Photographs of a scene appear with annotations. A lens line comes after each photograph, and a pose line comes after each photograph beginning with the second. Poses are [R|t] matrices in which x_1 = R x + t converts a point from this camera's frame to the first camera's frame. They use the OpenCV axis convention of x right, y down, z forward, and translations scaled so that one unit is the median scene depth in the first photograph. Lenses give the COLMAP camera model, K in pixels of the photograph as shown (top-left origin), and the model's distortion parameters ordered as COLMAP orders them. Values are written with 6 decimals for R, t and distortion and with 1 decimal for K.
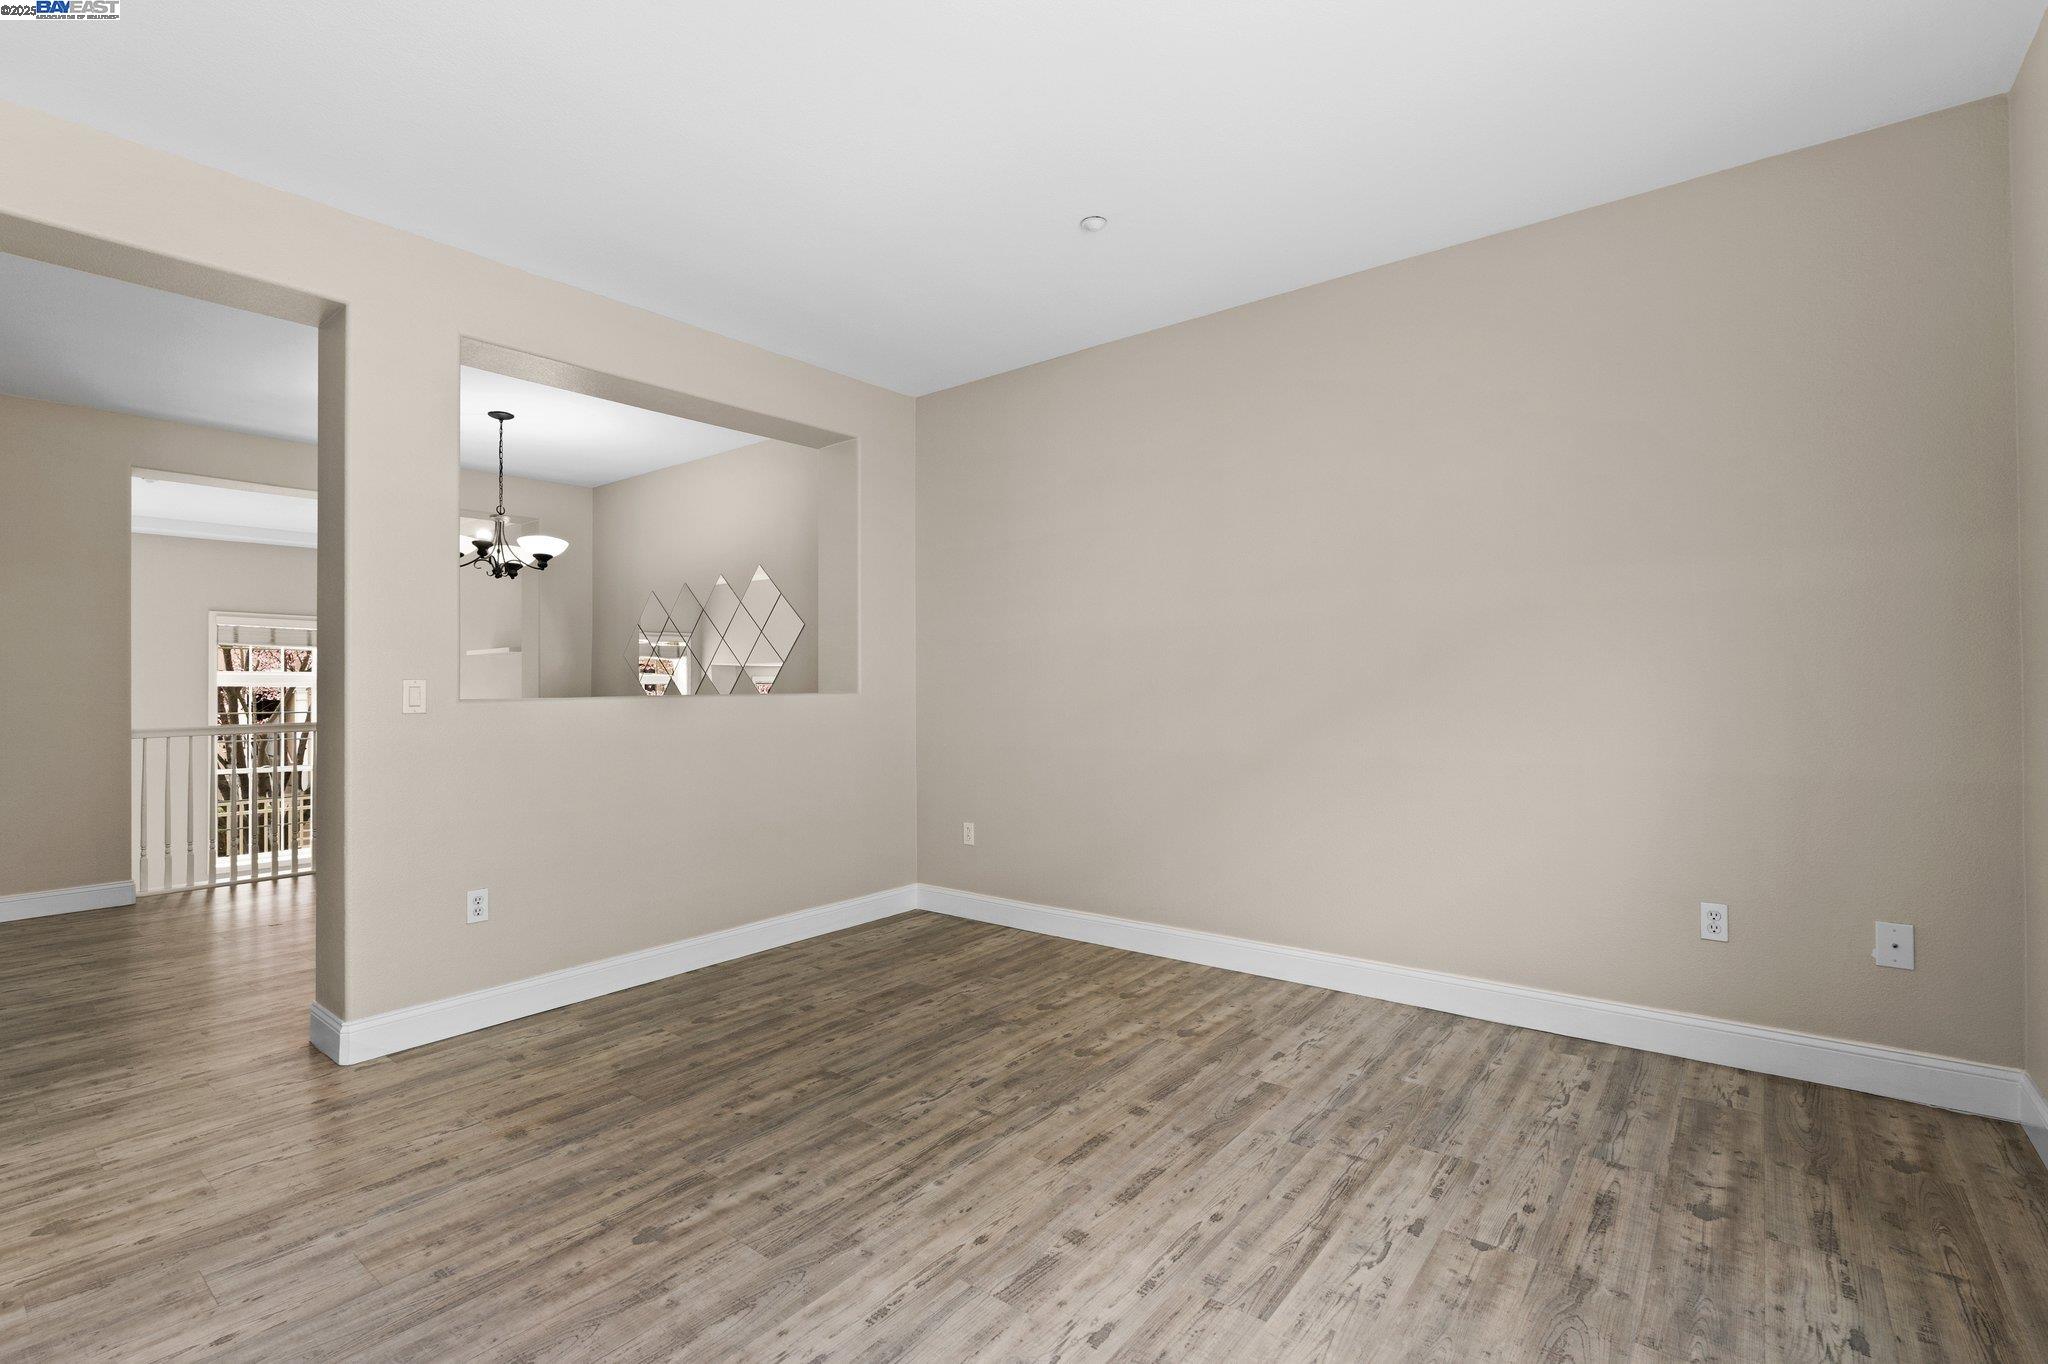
lens RADIAL K [[890.0, 0, 1006.9], [0, 890.0, 686.2], [0, 0, 1]] dist [-0.012340, 0.000854]
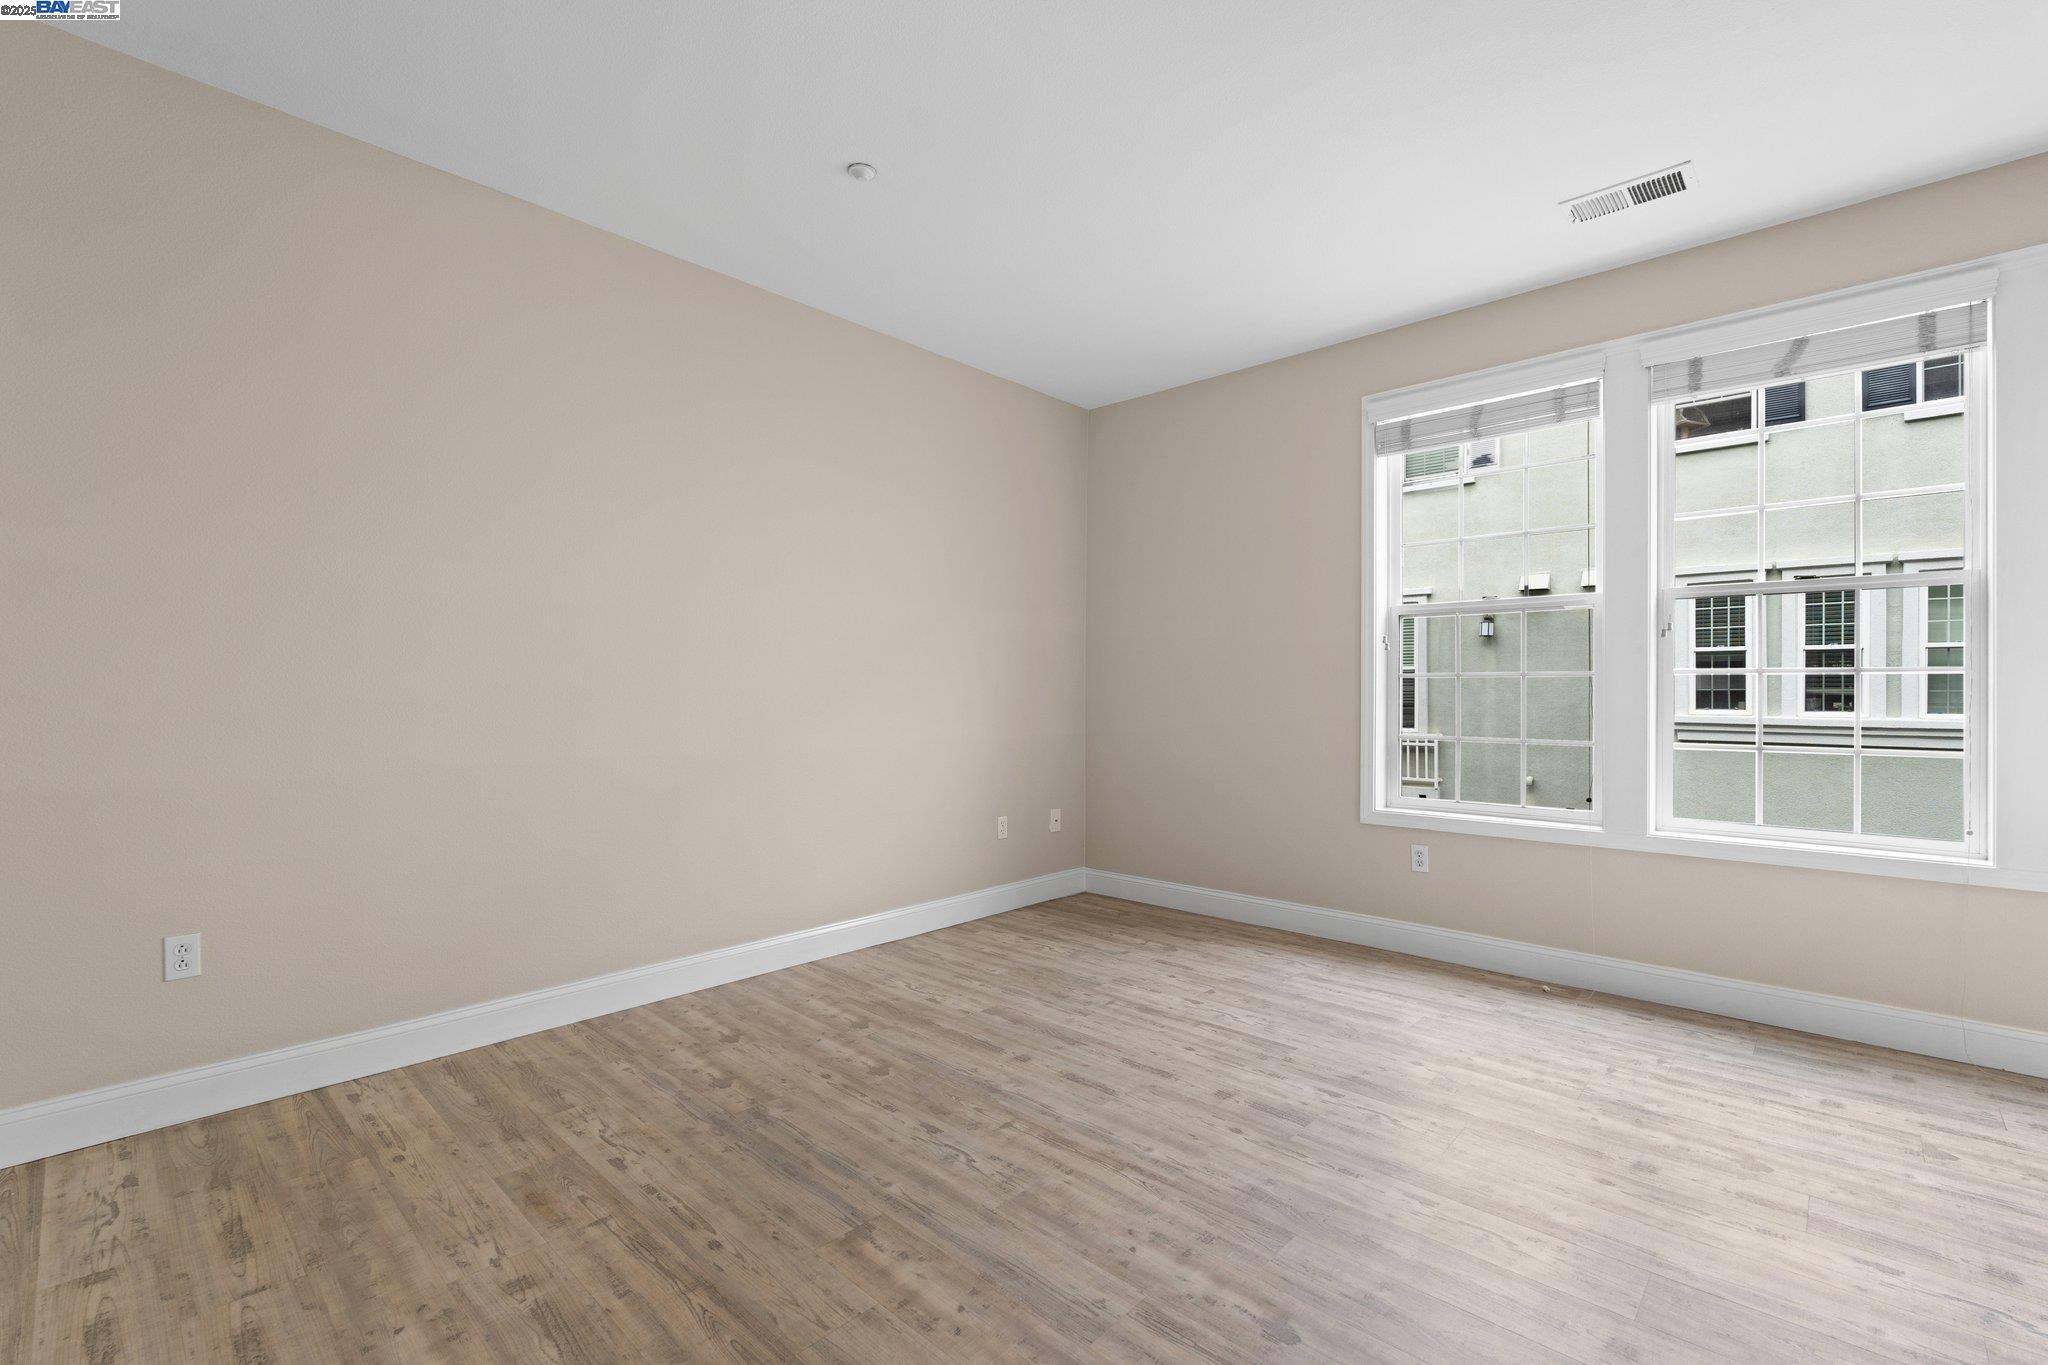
lens RADIAL K [[890.0, 0, 1070.1], [0, 890.0, 702.5], [0, 0, 1]] dist [-0.012340, 0.000854]
pose [[0.060675, -0.001731, 0.998156, -0.838835], [-0.005318, 0.999984, 0.002058, 0.038569], [-0.998143, -0.005433, 0.060665, 0.794030]]
